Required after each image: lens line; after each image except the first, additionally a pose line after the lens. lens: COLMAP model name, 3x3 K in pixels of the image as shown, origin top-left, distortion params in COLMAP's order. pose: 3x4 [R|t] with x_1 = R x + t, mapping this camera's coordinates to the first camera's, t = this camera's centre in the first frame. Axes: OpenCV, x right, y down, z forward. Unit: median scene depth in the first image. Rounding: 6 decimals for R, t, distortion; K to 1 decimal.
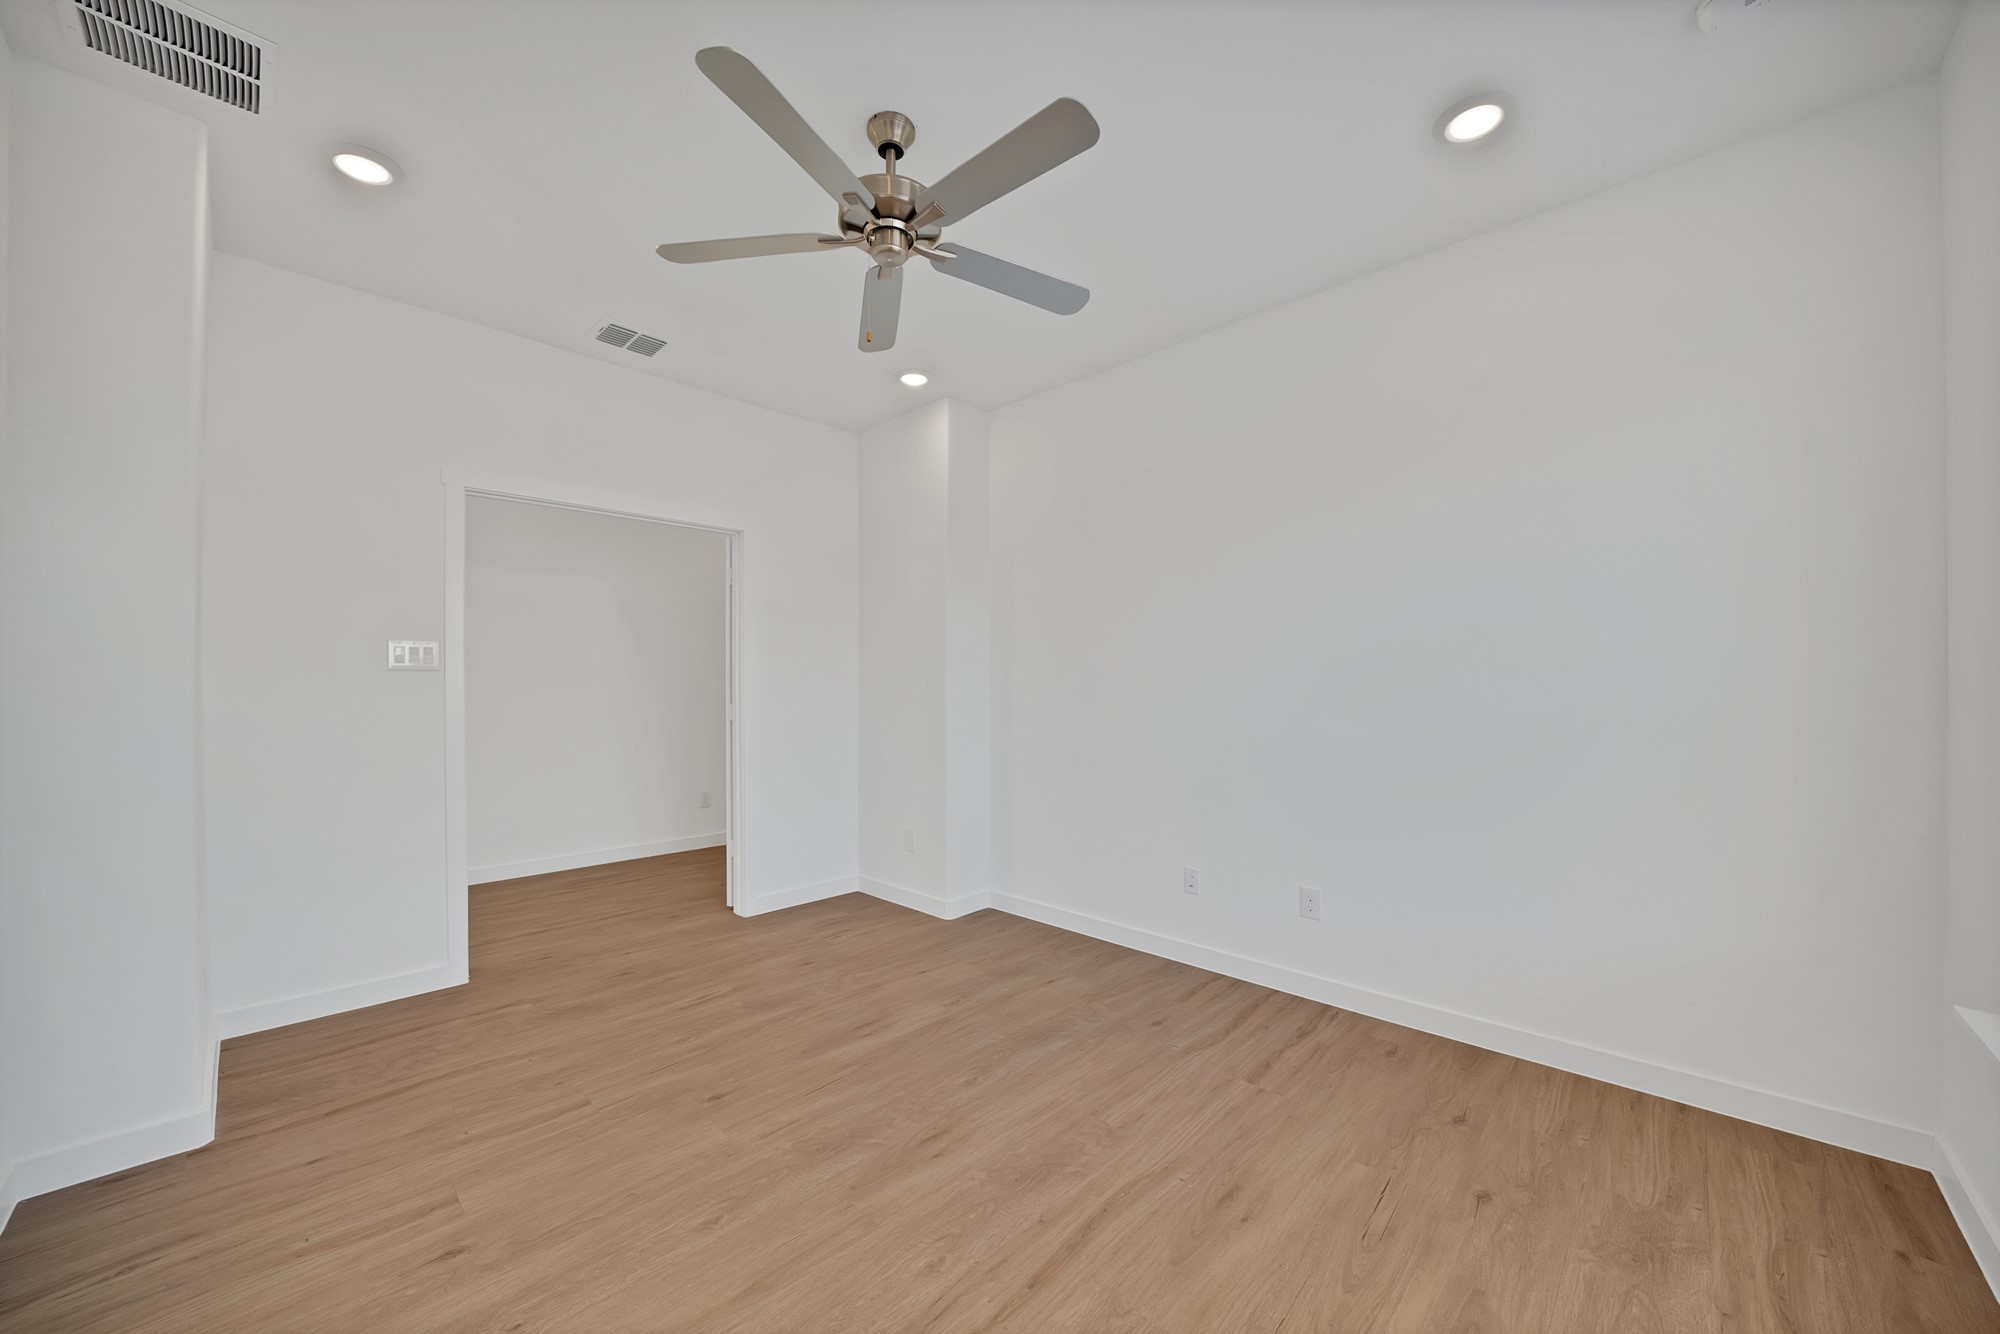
lens RADIAL K [[720.1, 0, 993.1], [0, 720.1, 686.3], [0, 0, 1]] dist [-0.021339, 0.000065]
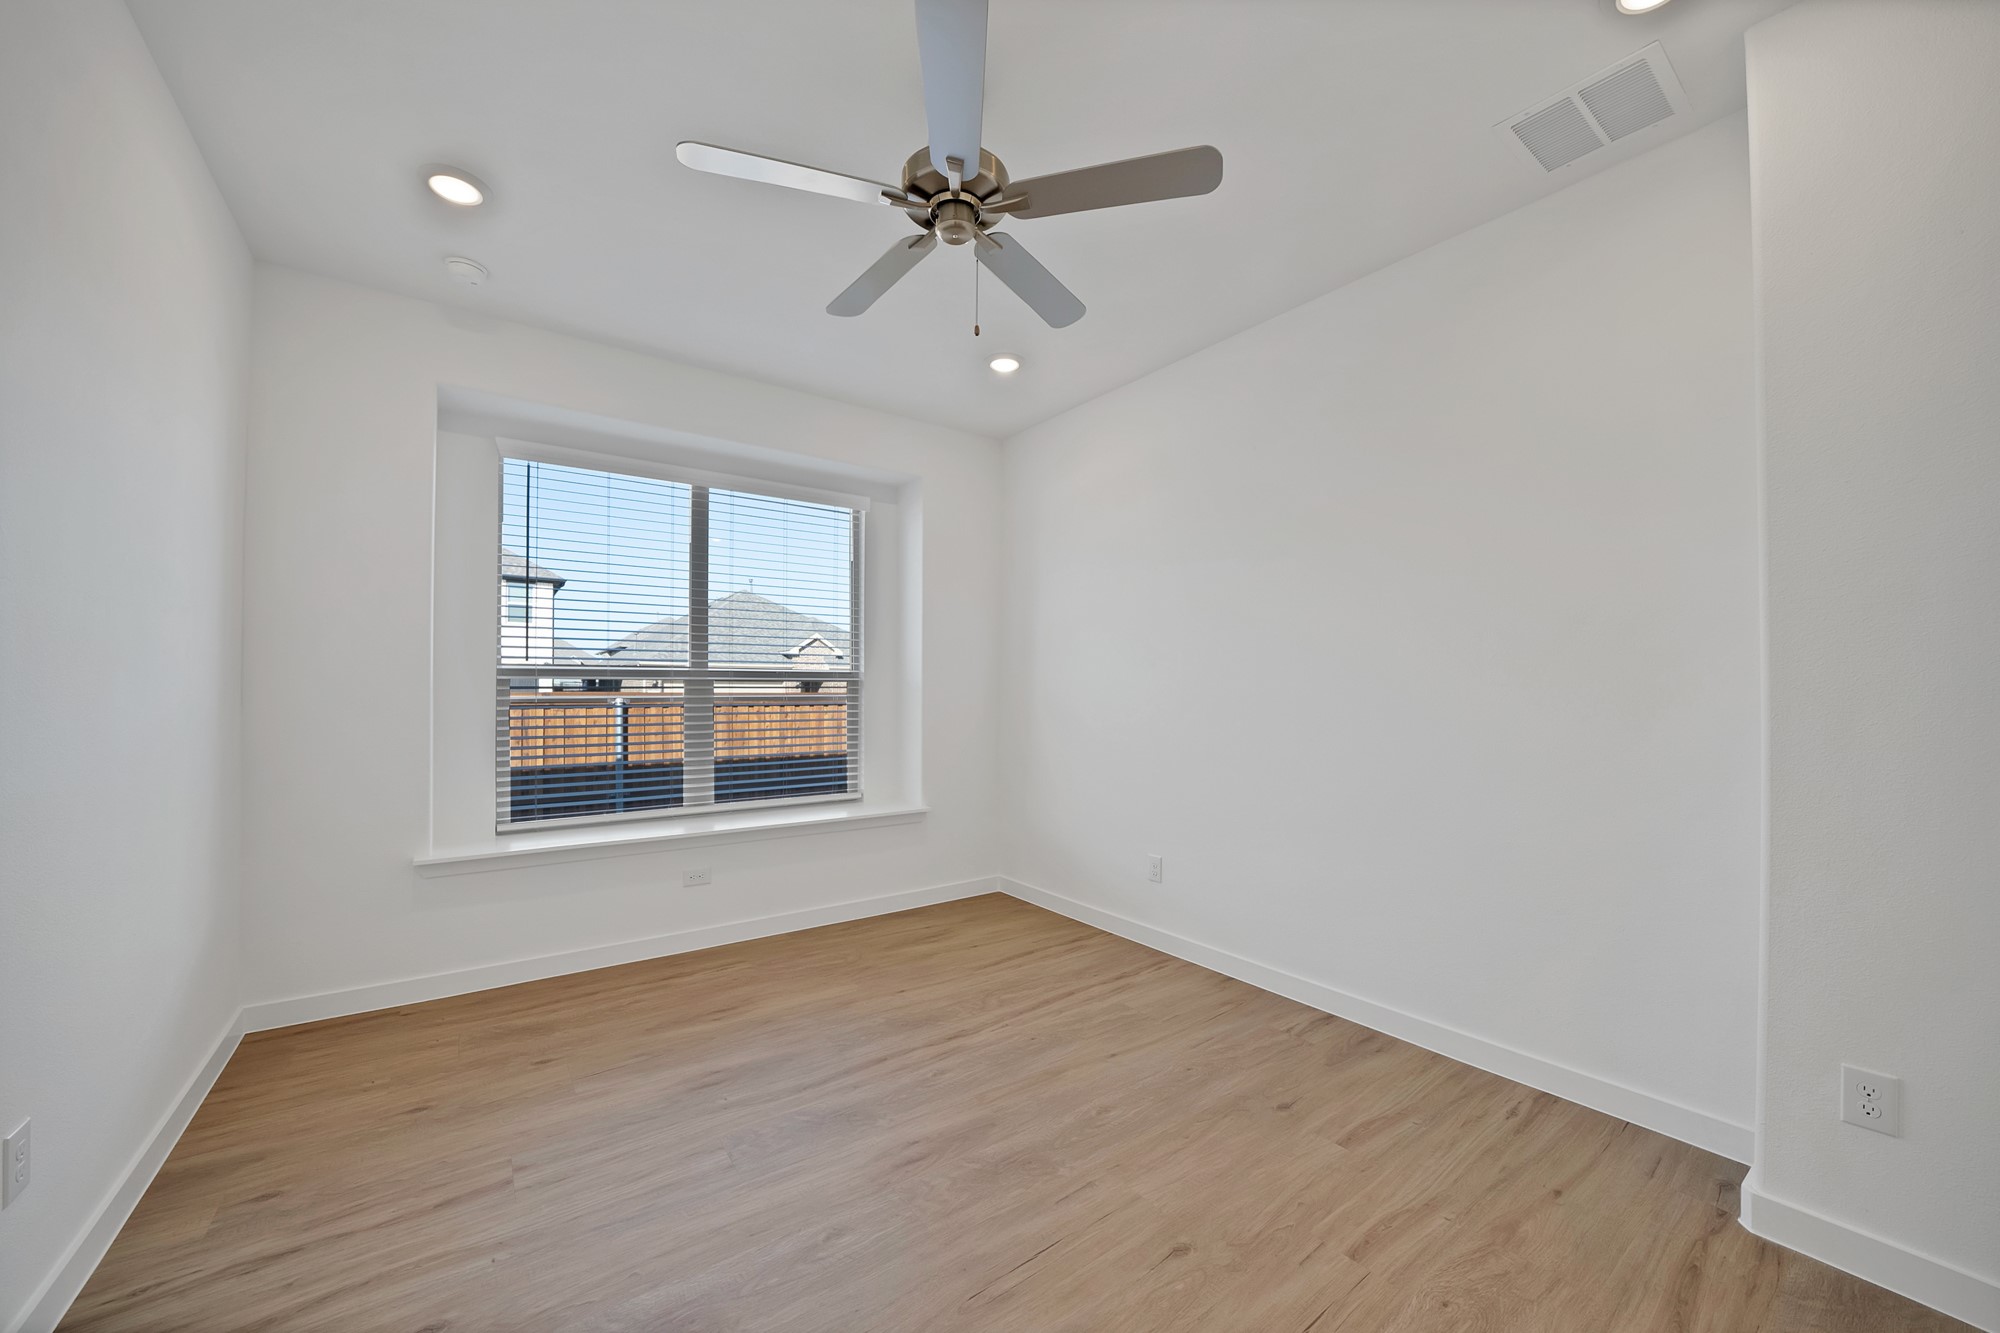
lens RADIAL K [[720.1, 0, 993.1], [0, 720.1, 685.8], [0, 0, 1]] dist [-0.021339, 0.000065]
pose [[-0.983961, 0.000483, 0.178382, -0.364707], [-0.000692, 0.999979, -0.006520, 0.000291], [-0.178381, -0.006539, -0.983940, 1.940270]]
